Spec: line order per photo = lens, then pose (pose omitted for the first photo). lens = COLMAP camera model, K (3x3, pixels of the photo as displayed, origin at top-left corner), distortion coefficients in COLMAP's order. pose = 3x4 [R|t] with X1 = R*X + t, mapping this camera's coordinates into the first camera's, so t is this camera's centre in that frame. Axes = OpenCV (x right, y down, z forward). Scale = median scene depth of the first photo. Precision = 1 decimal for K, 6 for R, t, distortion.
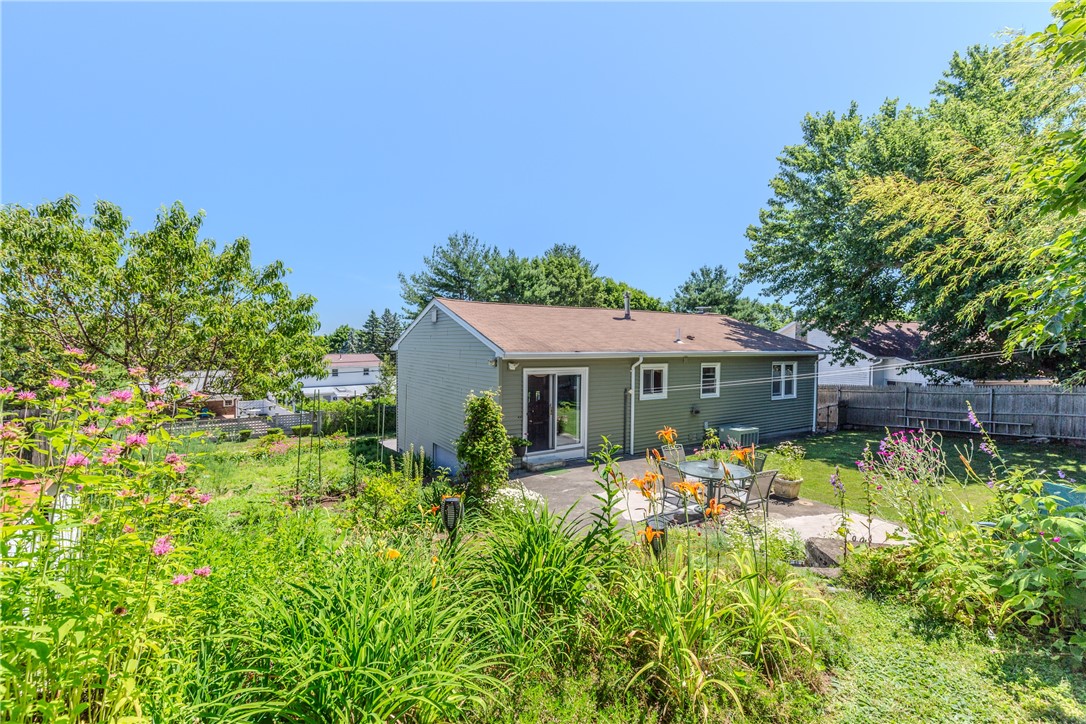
lens RADIAL K [[483.9, 0, 544.1], [0, 483.9, 355.0], [0, 0, 1]] dist [0.001112, -0.000719]
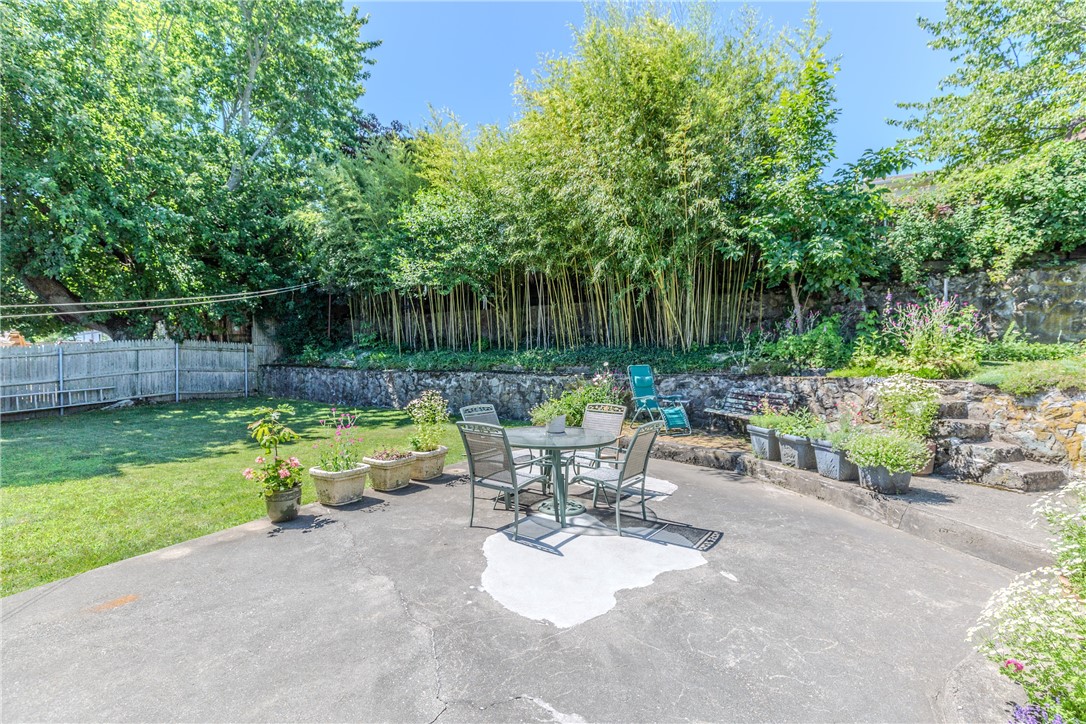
lens RADIAL K [[485.8, 0, 544.6], [0, 485.8, 360.7], [0, 0, 1]] dist [0.002764, -0.000469]
pose [[-0.415758, -0.032555, 0.908893, -0.100768], [0.003575, 0.999293, 0.037428, 0.079457], [-0.909468, 0.018810, -0.415347, 0.778555]]
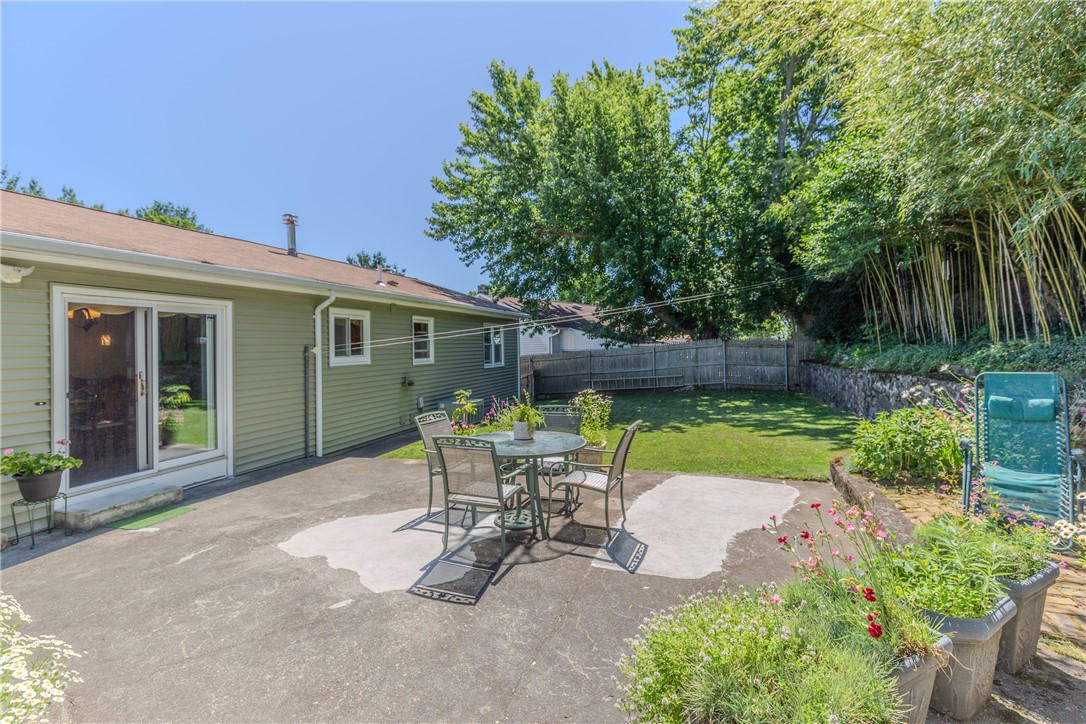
lens RADIAL K [[494.5, 0, 538.0], [0, 494.5, 342.5], [0, 0, 1]] dist [0.006355, -0.000443]
pose [[0.780170, -0.020007, 0.625248, 0.012351], [0.039548, 0.999067, -0.017377, 0.084859], [-0.624317, 0.038284, 0.780233, 0.346534]]
